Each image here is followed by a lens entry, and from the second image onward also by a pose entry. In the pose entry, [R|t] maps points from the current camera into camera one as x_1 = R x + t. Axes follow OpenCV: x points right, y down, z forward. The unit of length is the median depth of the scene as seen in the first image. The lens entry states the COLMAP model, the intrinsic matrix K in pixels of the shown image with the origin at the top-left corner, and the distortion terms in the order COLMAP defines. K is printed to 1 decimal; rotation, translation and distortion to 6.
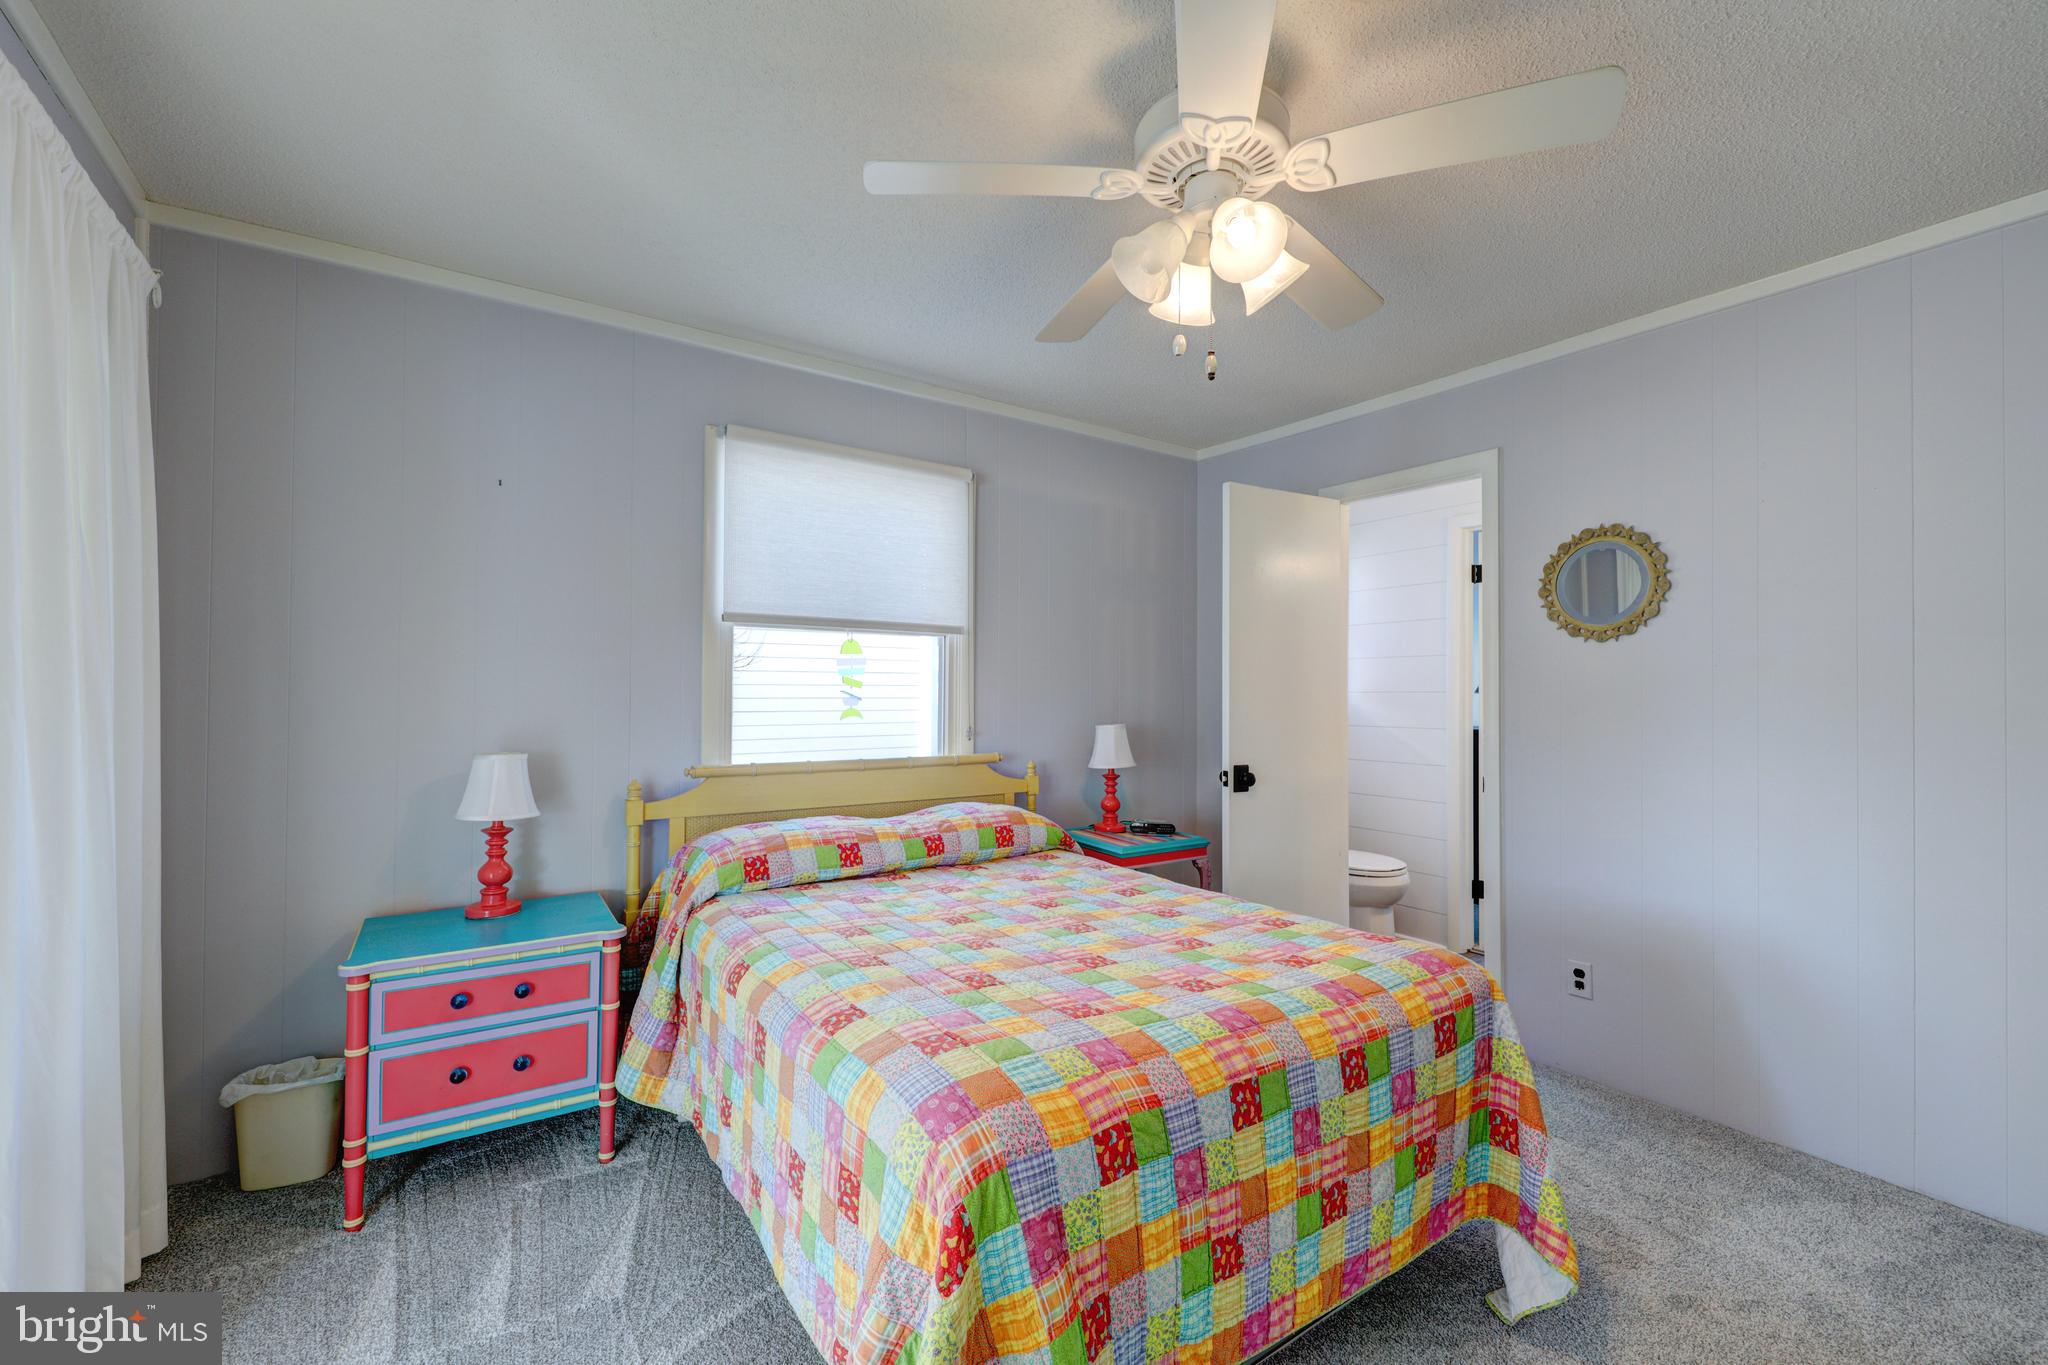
lens RADIAL K [[874.9, 0, 1031.1], [0, 874.9, 683.0], [0, 0, 1]] dist [0.001430, 0.000006]
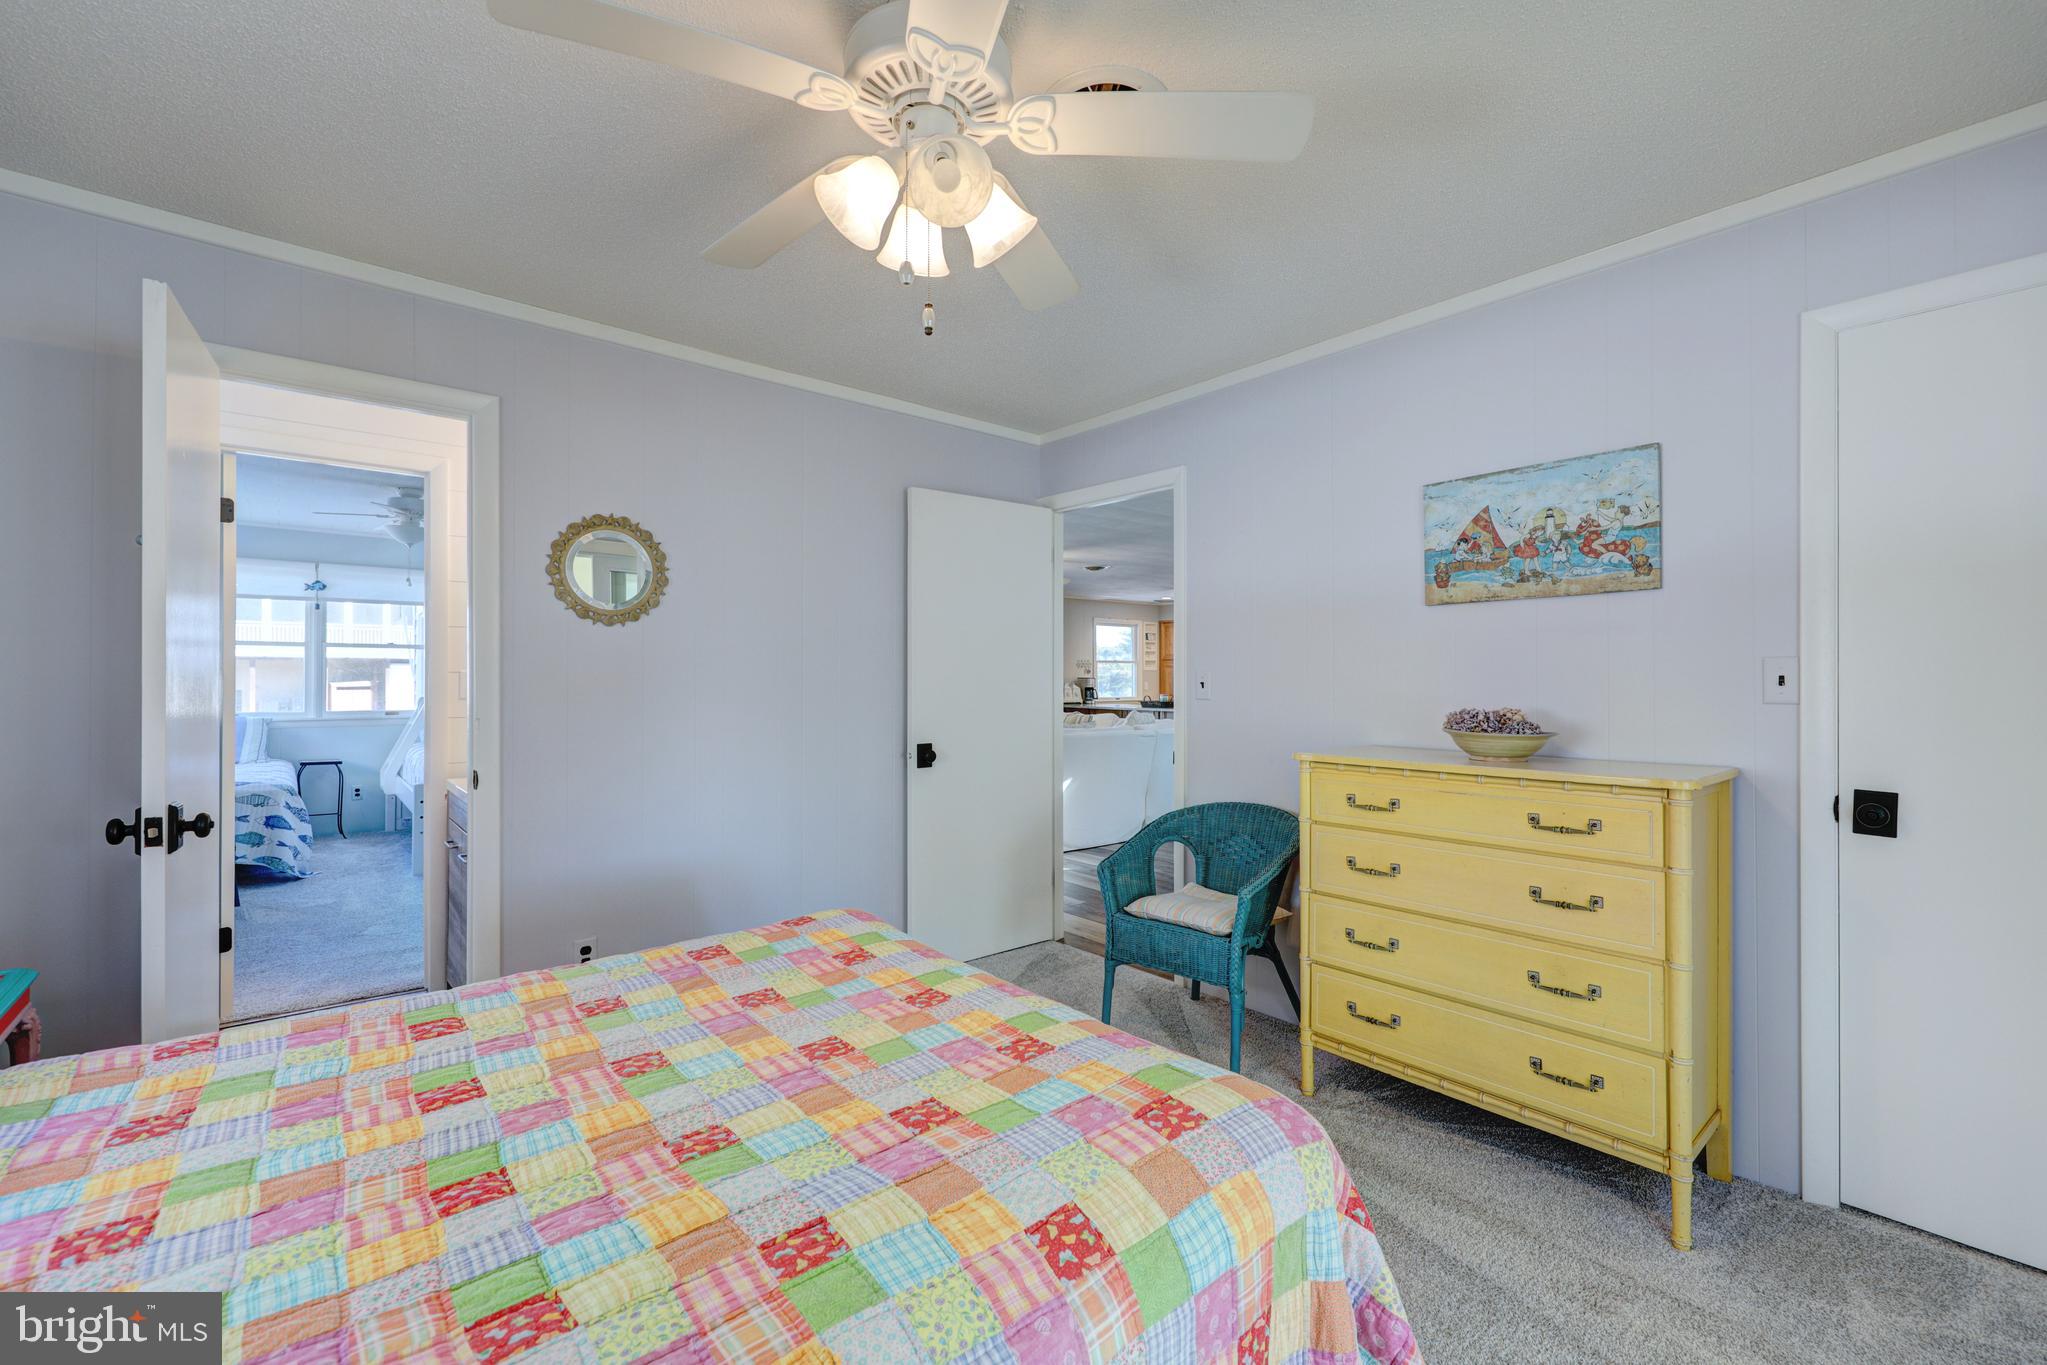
lens RADIAL K [[874.4, 0, 1023.8], [0, 874.4, 676.7], [0, 0, 1]] dist [0.001430, 0.000006]
pose [[-0.127906, -0.002774, 0.991782, -0.652975], [-0.014832, 0.999890, 0.000884, 0.008645], [-0.991675, -0.014597, -0.127933, 0.923532]]
